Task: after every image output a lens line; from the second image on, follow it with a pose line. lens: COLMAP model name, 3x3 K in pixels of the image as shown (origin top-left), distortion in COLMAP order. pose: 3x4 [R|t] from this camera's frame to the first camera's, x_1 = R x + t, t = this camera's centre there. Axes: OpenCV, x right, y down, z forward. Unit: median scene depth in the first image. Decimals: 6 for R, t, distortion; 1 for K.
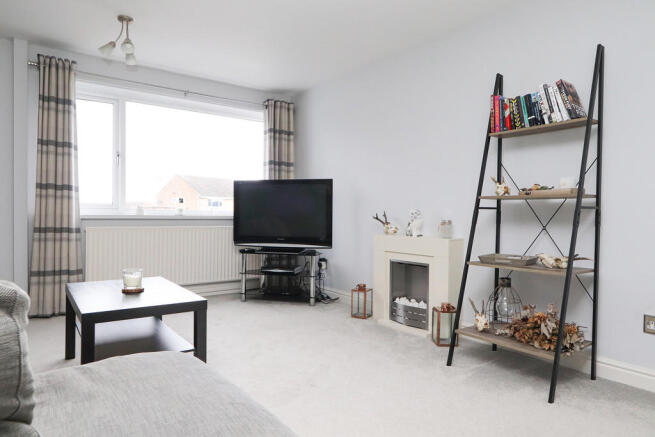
lens RADIAL K [[417.2, 0, 328.6], [0, 417.2, 222.6], [0, 0, 1]] dist [-0.003213, -0.000296]
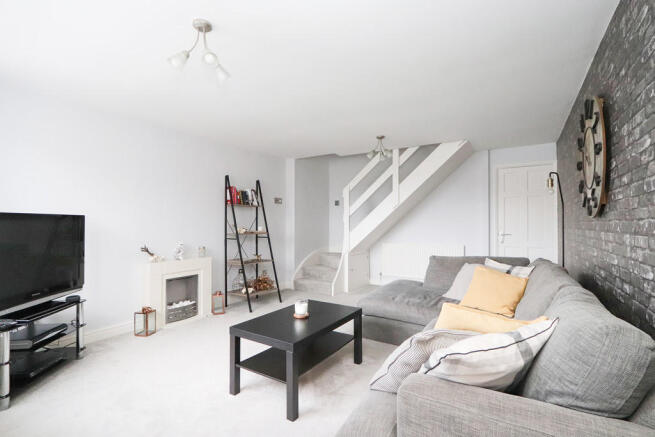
lens RADIAL K [[301.8, 0, 325.2], [0, 301.8, 220.3], [0, 0, 1]] dist [-0.014599, 0.000394]
pose [[-0.363272, -0.004852, 0.931671, -0.984609], [0.016144, 0.999804, 0.011501, -0.112828], [-0.931543, 0.019219, -0.363122, 0.903061]]
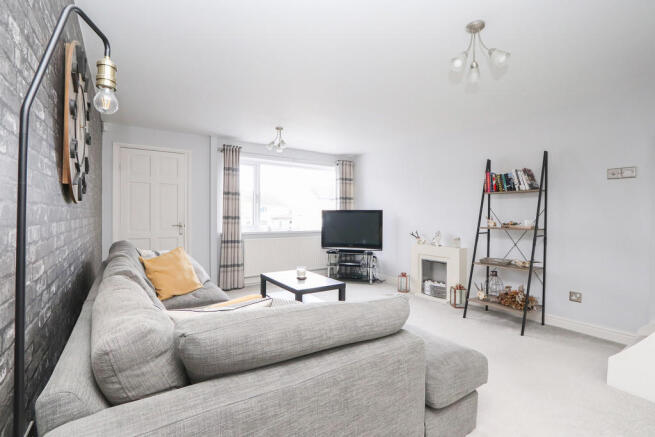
lens RADIAL K [[301.8, 0, 325.2], [0, 301.8, 220.3], [0, 0, 1]] dist [-0.014599, 0.000394]
pose [[0.998988, -0.003511, -0.044844, -0.206718], [0.003290, 0.999982, -0.004992, -0.069940], [0.044861, 0.004840, 0.998982, -0.288506]]
